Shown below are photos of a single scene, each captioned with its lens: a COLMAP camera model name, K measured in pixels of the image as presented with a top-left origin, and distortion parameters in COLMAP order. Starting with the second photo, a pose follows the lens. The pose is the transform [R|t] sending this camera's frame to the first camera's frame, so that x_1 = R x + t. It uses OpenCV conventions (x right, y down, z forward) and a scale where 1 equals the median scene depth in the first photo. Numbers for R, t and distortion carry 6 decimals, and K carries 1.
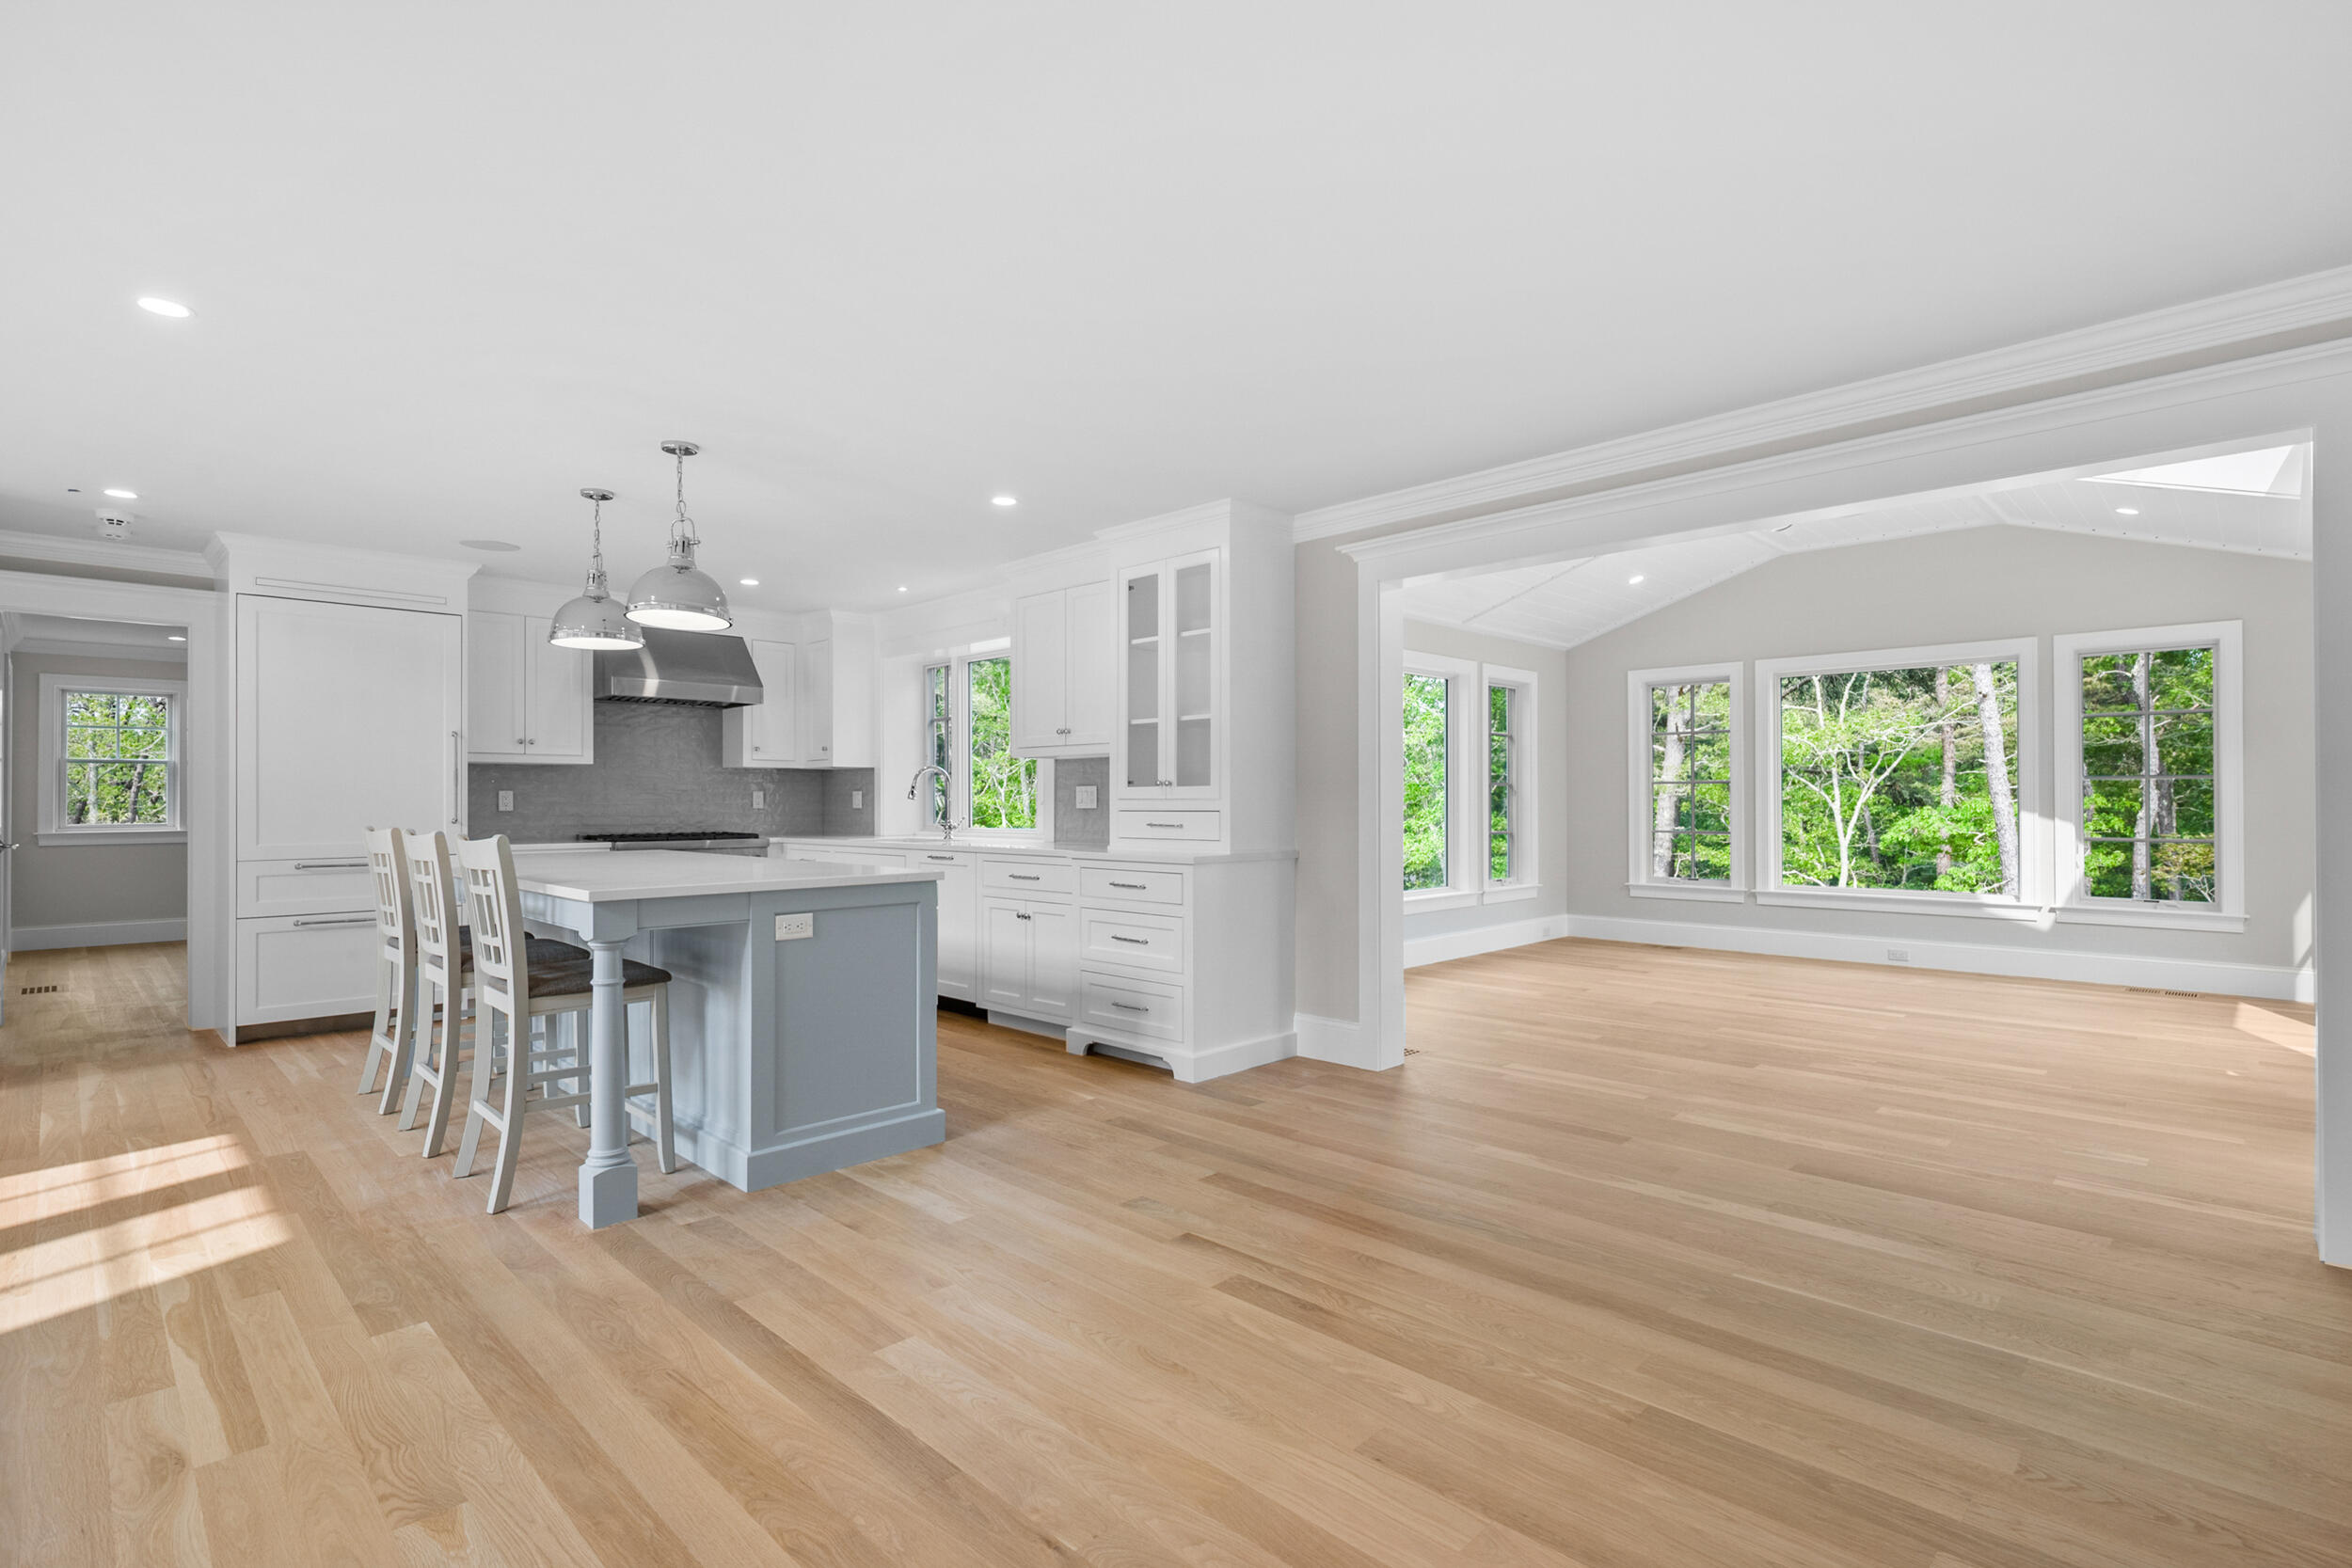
lens RADIAL K [[1101.6, 0, 1176.0], [0, 1101.6, 784.0], [0, 0, 1]] dist [-0.004216, 0.000312]
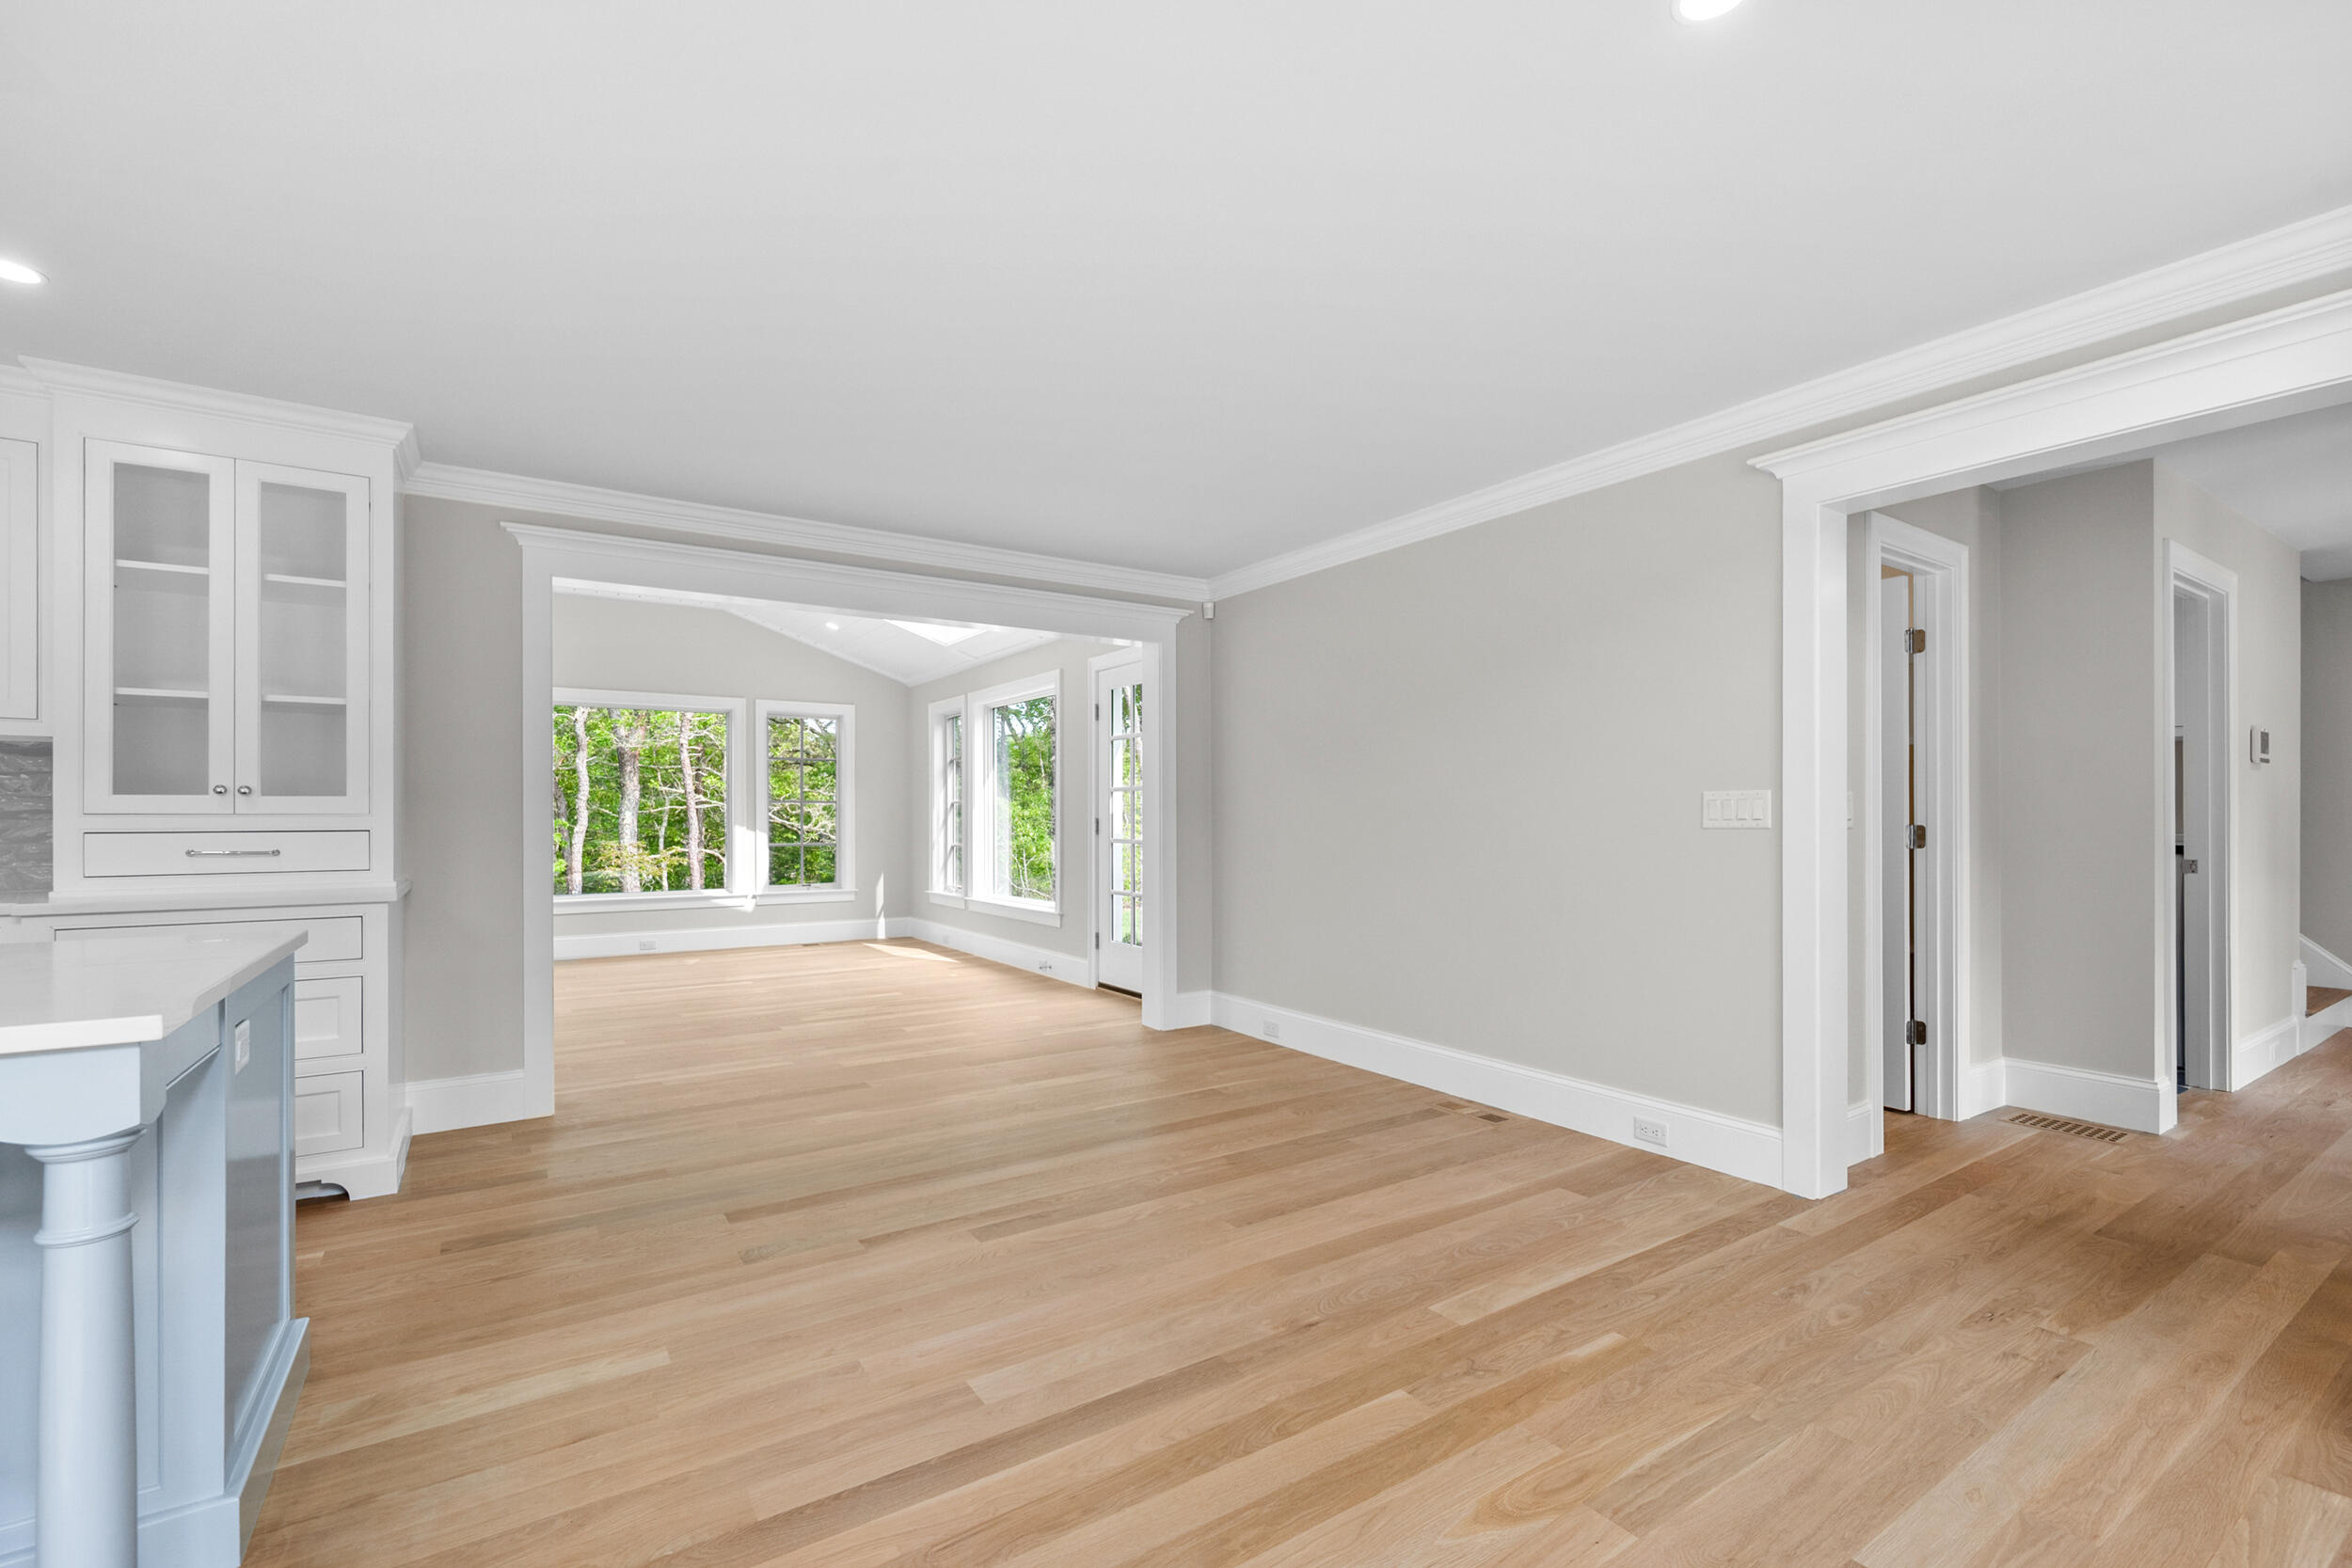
lens RADIAL K [[1024.7, 0, 1176.9], [0, 1024.7, 801.5], [0, 0, 1]] dist [0.000346, 0.000041]
pose [[0.208531, 0.015170, 0.977898, -0.486366], [-0.012787, 0.999837, -0.012784, 0.006721], [-0.977932, -0.009839, 0.208690, 0.294484]]
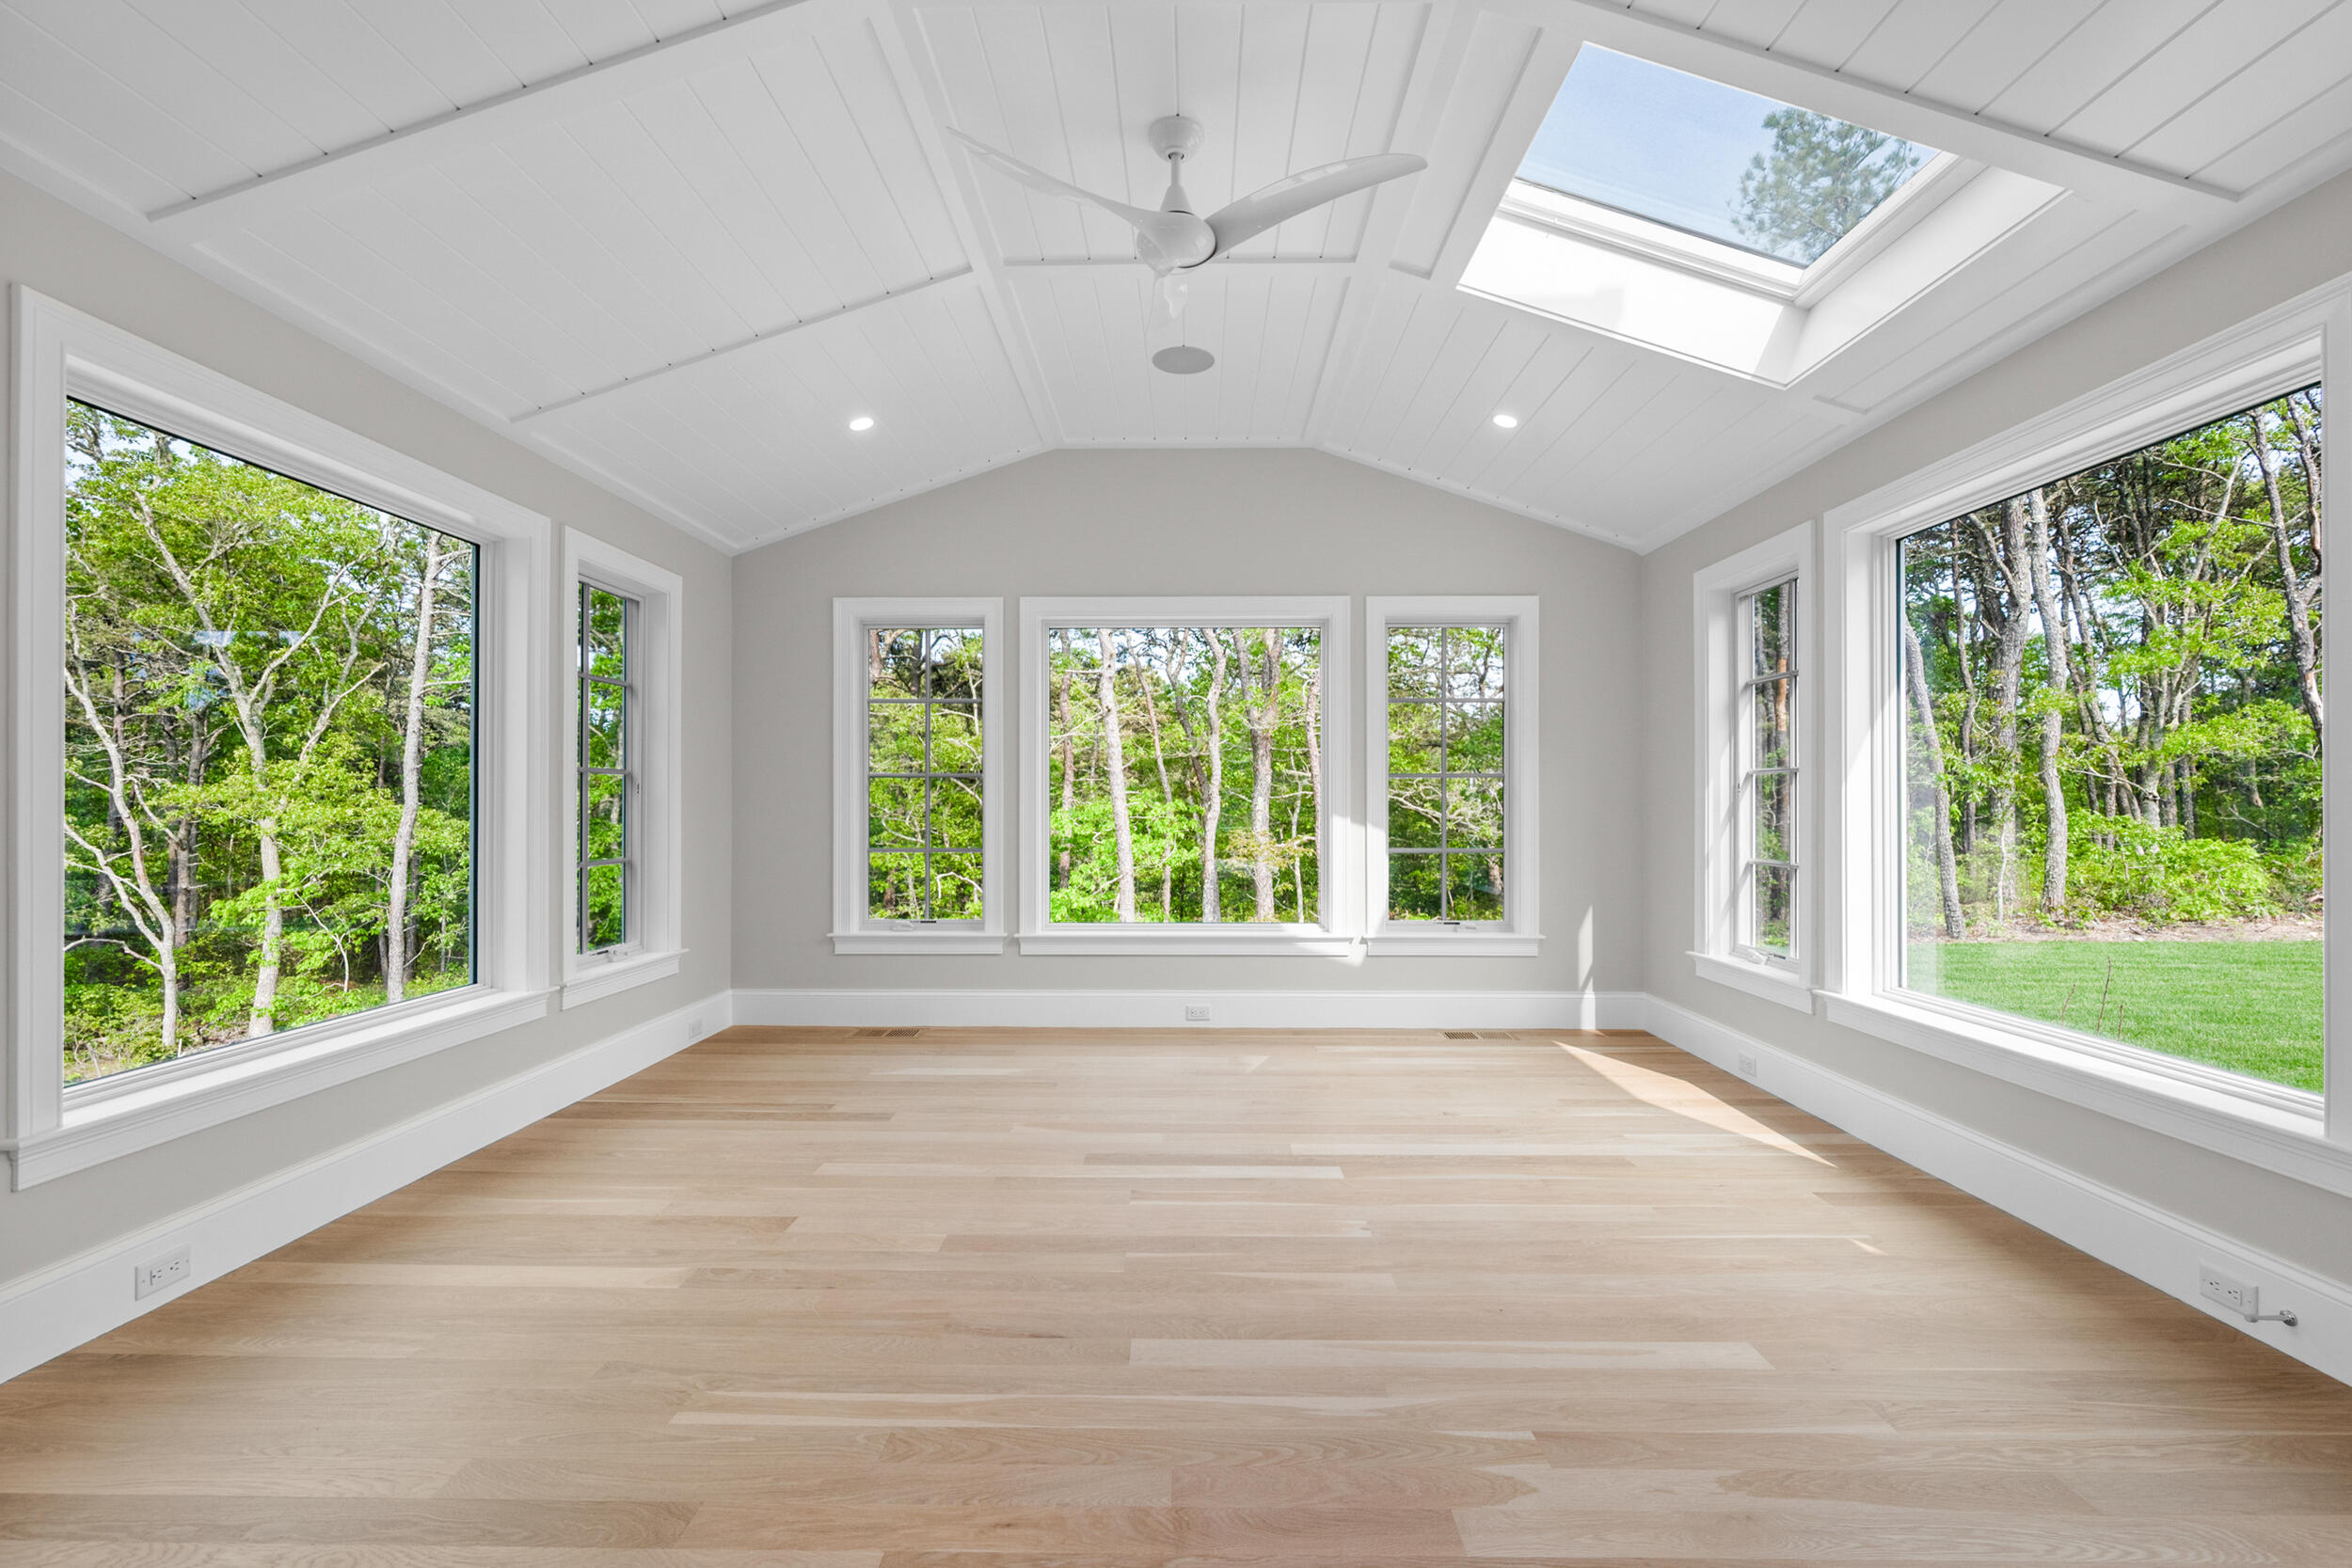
lens RADIAL K [[1024.7, 0, 1176.9], [0, 1024.7, 801.5], [0, 0, 1]] dist [0.000346, 0.000041]
pose [[0.722580, 0.002784, 0.691282, 0.259334], [-0.011292, 0.999906, 0.007776, 0.013426], [-0.691195, -0.013424, 0.722543, 0.773529]]
